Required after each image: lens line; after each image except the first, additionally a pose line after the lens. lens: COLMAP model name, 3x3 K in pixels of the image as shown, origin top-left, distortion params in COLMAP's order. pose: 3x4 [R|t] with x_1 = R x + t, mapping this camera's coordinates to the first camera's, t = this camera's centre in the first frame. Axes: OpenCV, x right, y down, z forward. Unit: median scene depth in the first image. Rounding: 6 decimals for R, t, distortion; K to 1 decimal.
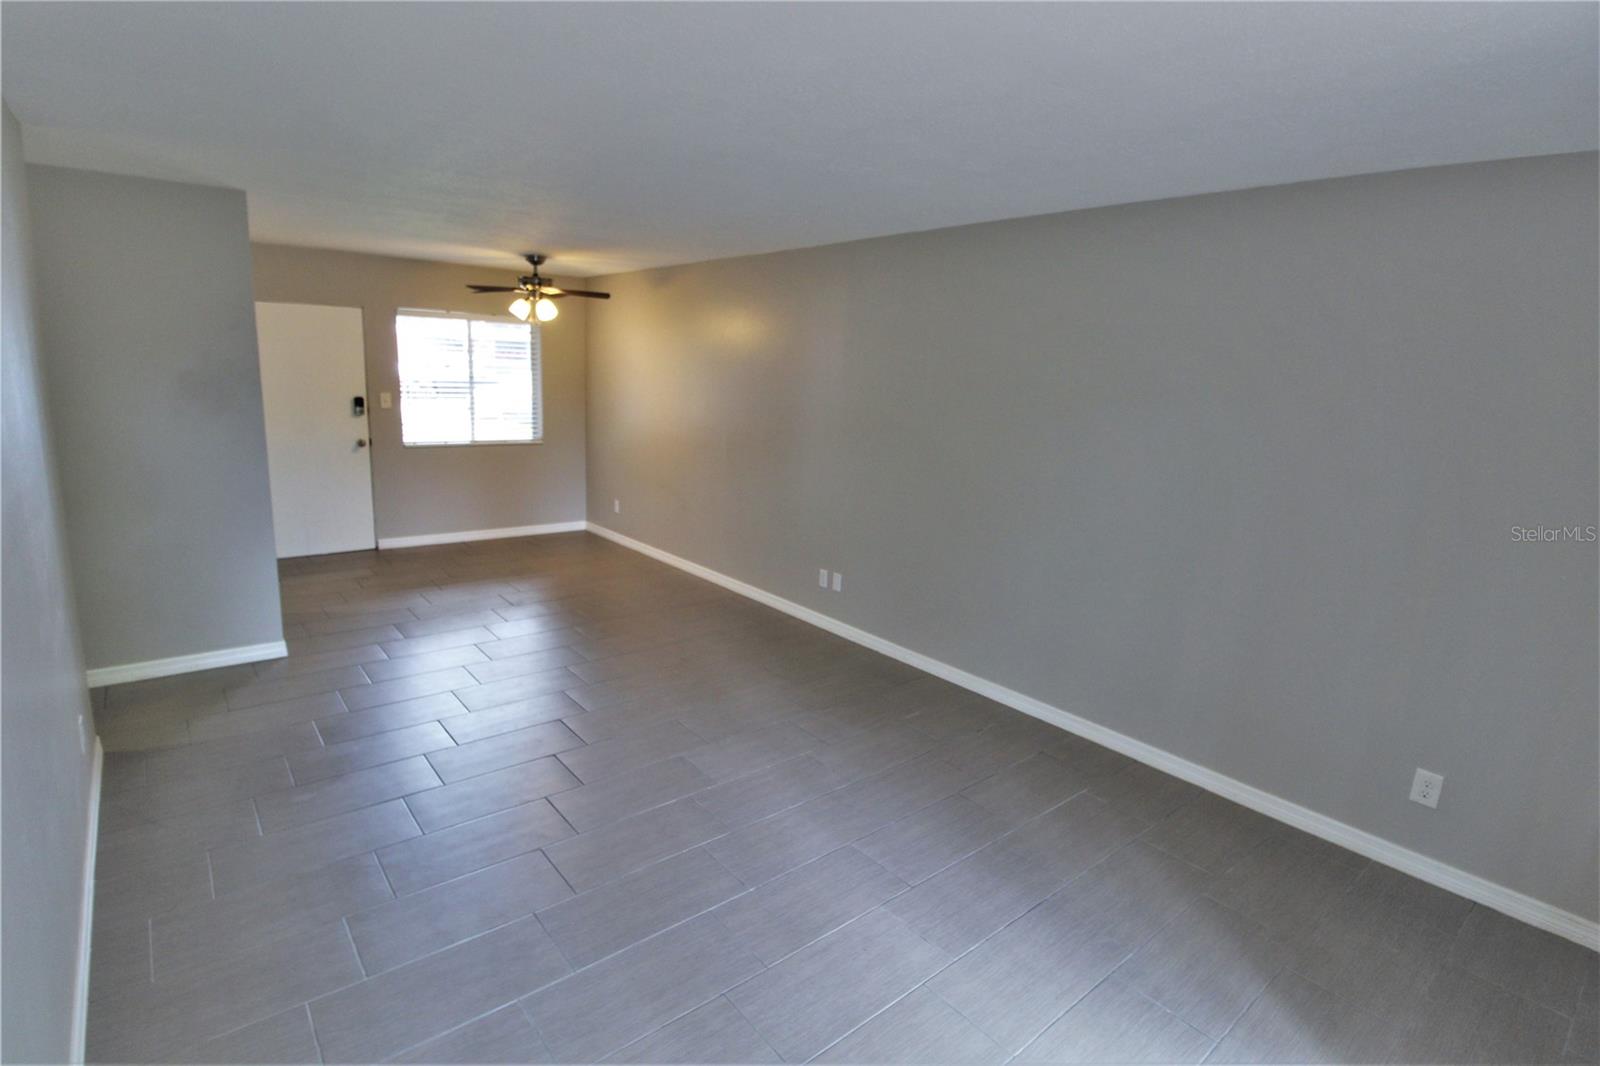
lens RADIAL K [[774.1, 0, 793.3], [0, 774.1, 531.4], [0, 0, 1]] dist [-0.000517, 0.000097]
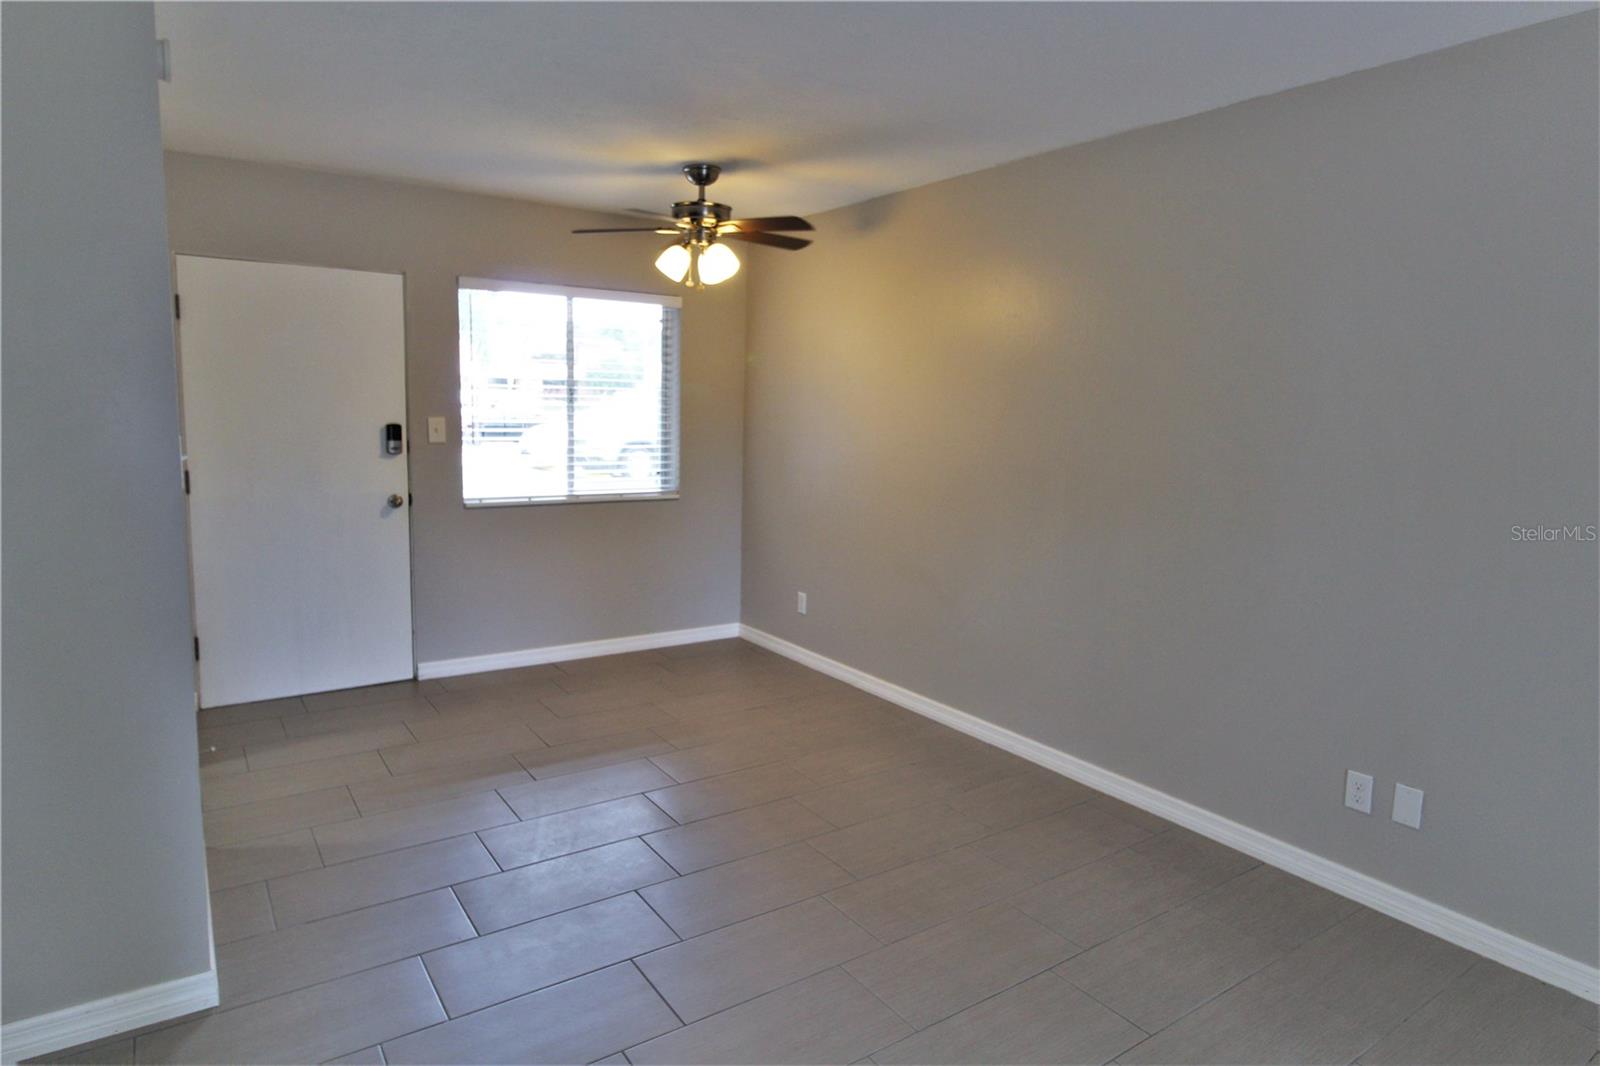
lens RADIAL K [[926.7, 0, 803.8], [0, 926.7, 531.0], [0, 0, 1]] dist [-0.006024, -0.000477]
pose [[0.996183, -0.006297, -0.087067, -0.181348], [0.000229, 0.997581, -0.069520, -0.041287], [0.087294, 0.069234, 0.993774, 0.318254]]
